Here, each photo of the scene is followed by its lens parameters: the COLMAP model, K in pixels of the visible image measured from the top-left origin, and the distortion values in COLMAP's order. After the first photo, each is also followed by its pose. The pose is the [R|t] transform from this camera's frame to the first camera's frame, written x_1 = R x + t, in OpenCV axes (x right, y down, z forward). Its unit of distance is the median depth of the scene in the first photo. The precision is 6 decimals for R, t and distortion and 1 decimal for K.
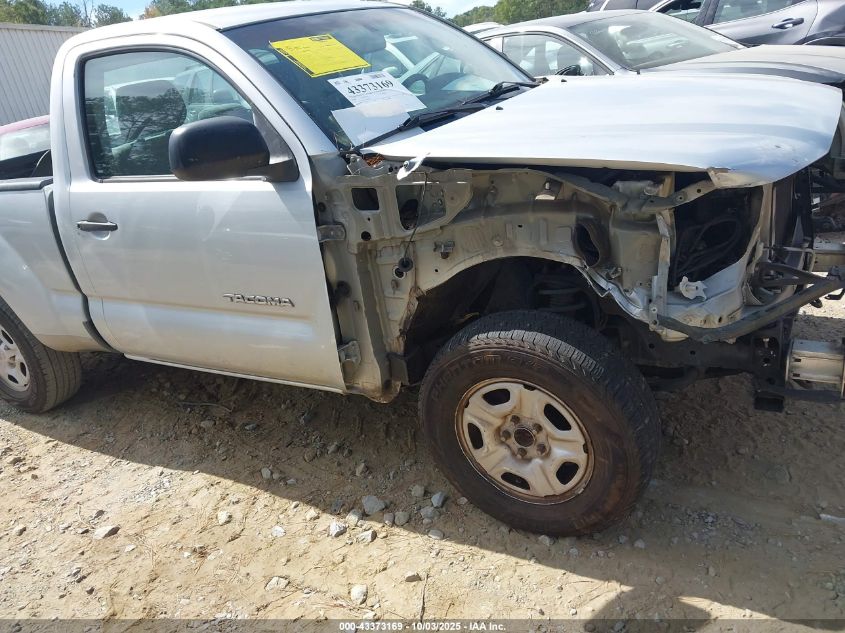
lens RADIAL K [[608.6, 0, 422.5], [0, 608.6, 316.5], [0, 0, 1]] dist [0.041667, -0.032158]
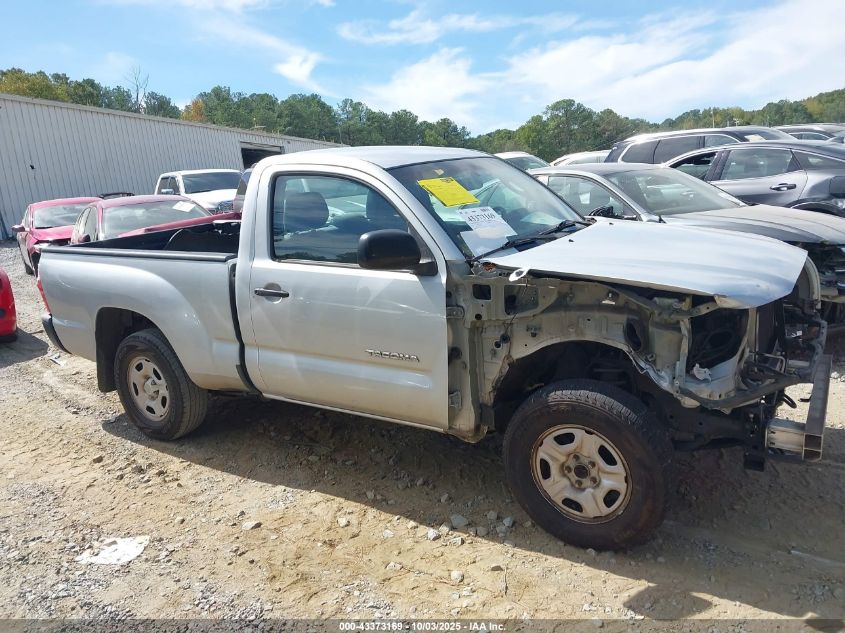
lens RADIAL K [[718.9, 0, 422.5], [0, 718.9, 316.5], [0, 0, 1]] dist [0.050187, -0.013048]
pose [[0.993938, 0.097949, 0.049937, -0.301363], [-0.087577, 0.979945, -0.178994, 0.175304], [-0.066468, 0.173536, 0.982582, -0.633367]]
